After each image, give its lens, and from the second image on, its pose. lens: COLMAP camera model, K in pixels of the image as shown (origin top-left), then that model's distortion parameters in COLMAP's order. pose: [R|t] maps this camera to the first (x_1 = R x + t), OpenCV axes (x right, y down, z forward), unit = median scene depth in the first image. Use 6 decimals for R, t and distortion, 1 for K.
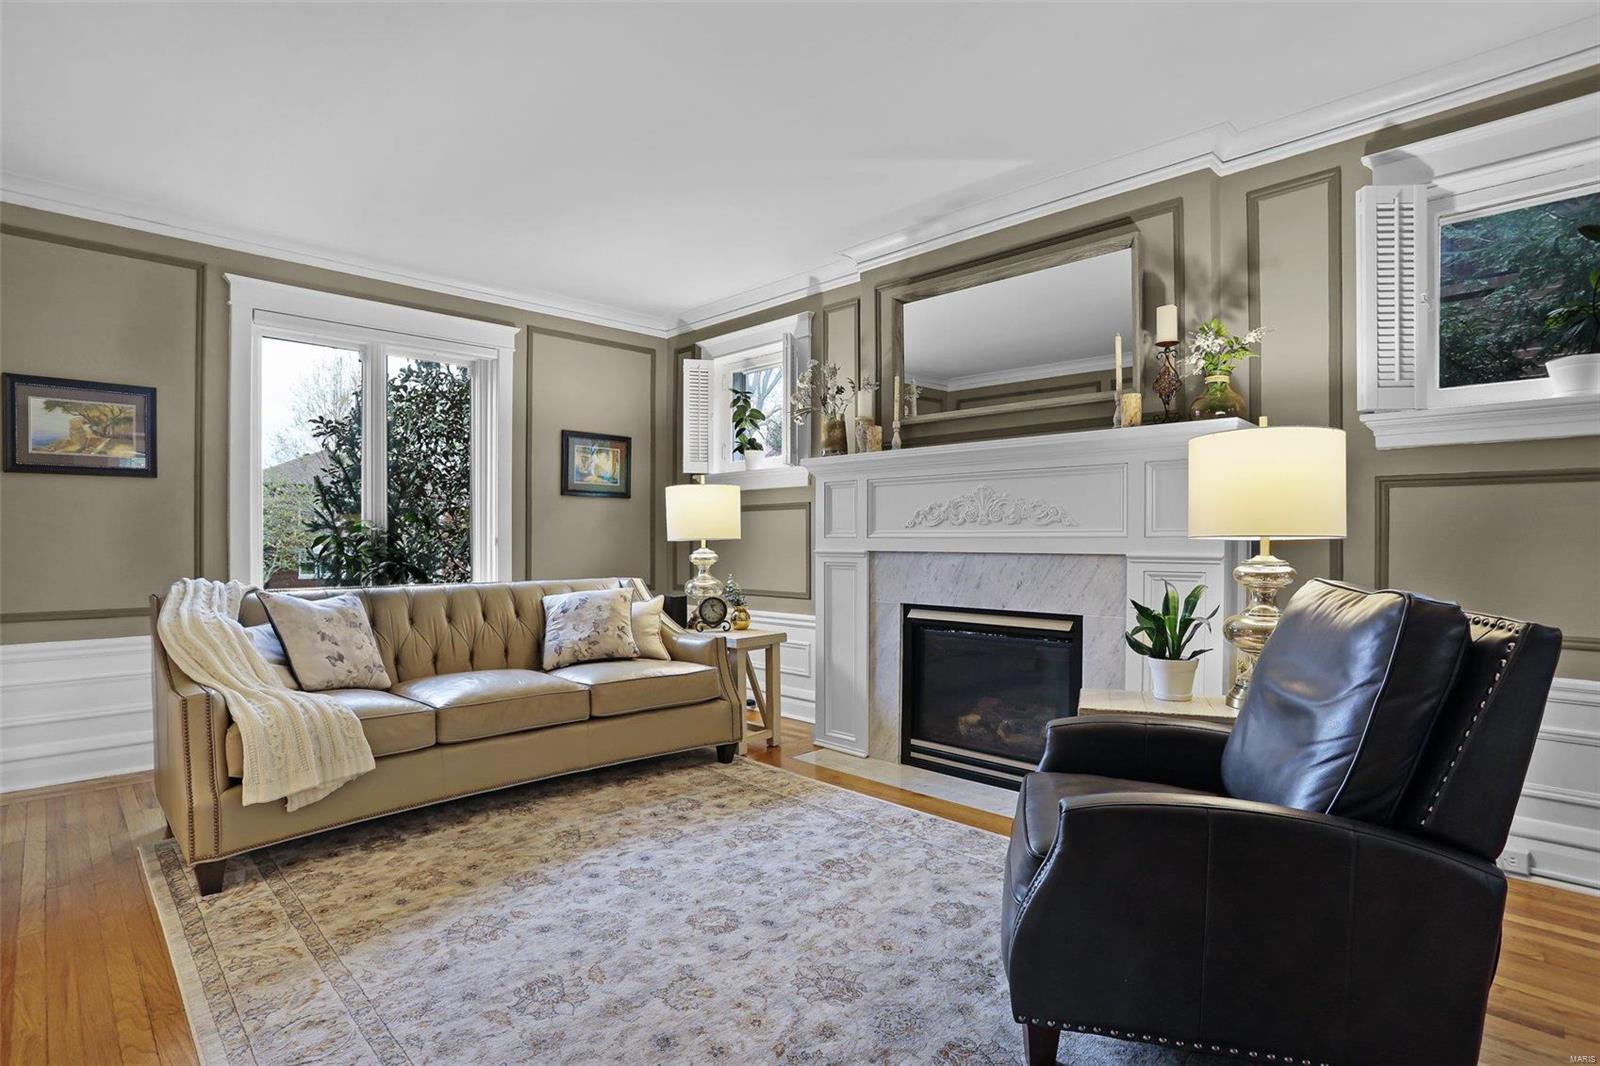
lens RADIAL K [[790.9, 0, 764.2], [0, 790.9, 546.4], [0, 0, 1]] dist [-0.061863, 0.018311]
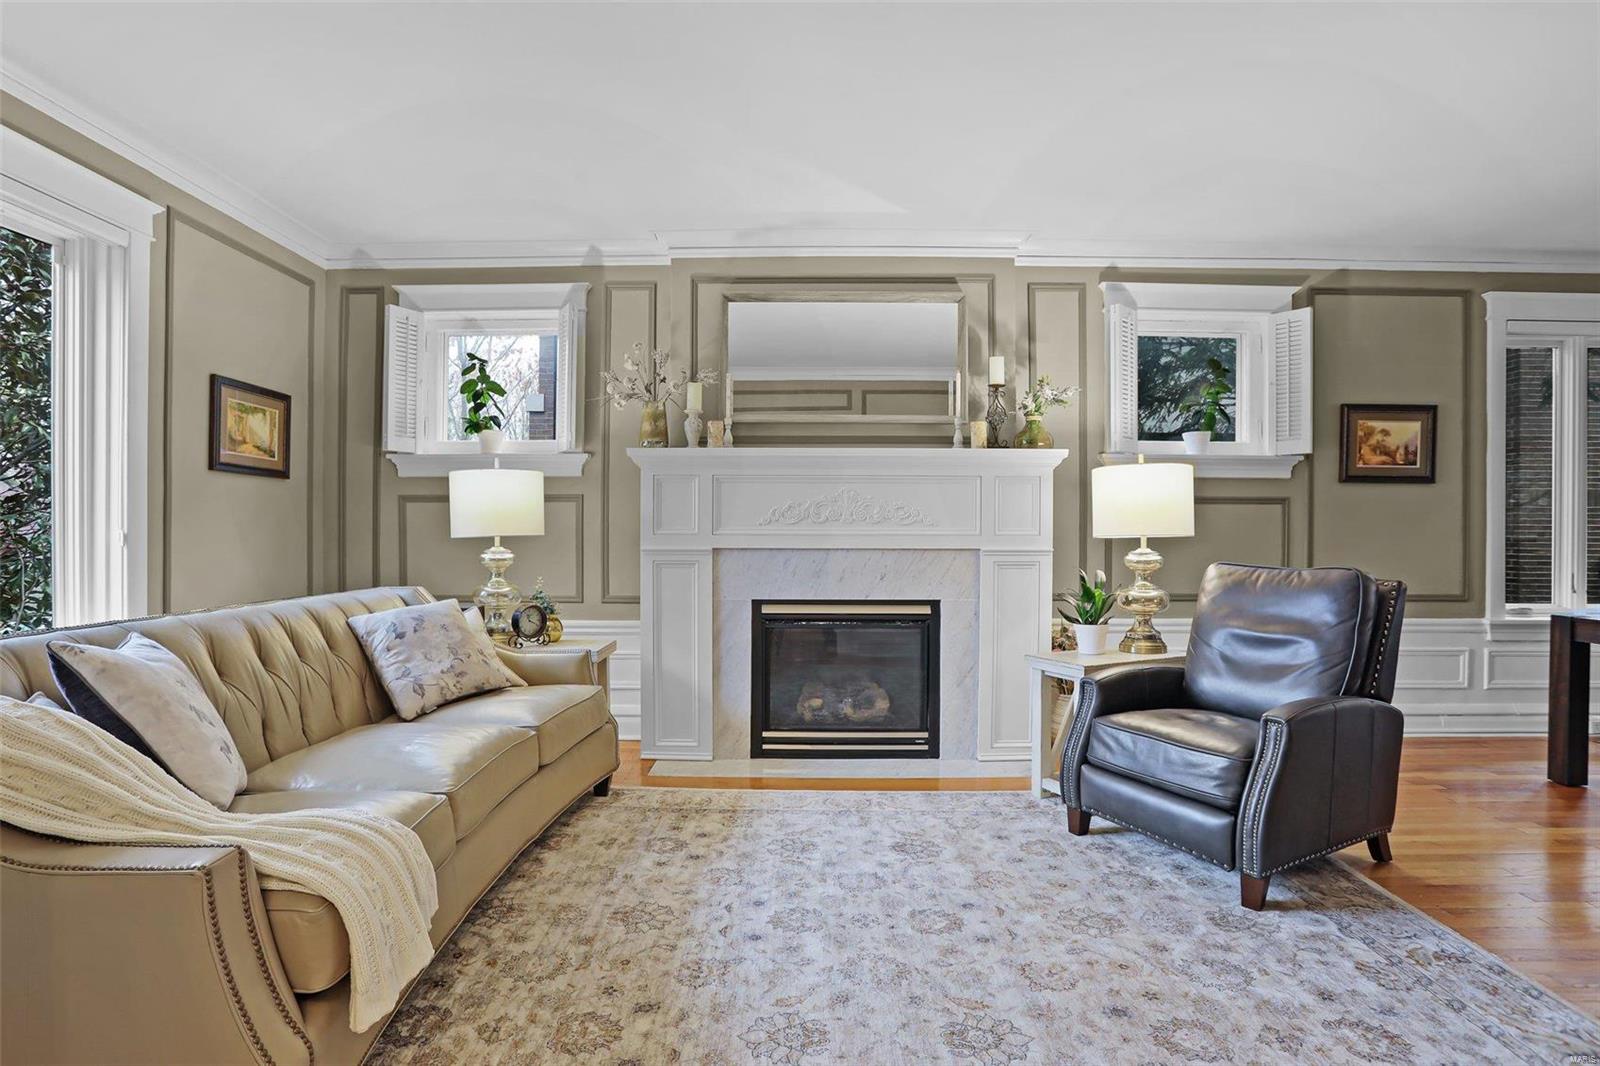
lens RADIAL K [[790.9, 0, 800.8], [0, 790.9, 540.1], [0, 0, 1]] dist [-0.061863, 0.018311]
pose [[0.700341, -0.001405, 0.713807, -0.515586], [0.004196, 0.999989, -0.002148, -0.001851], [-0.713796, 0.004500, 0.700339, 0.249565]]
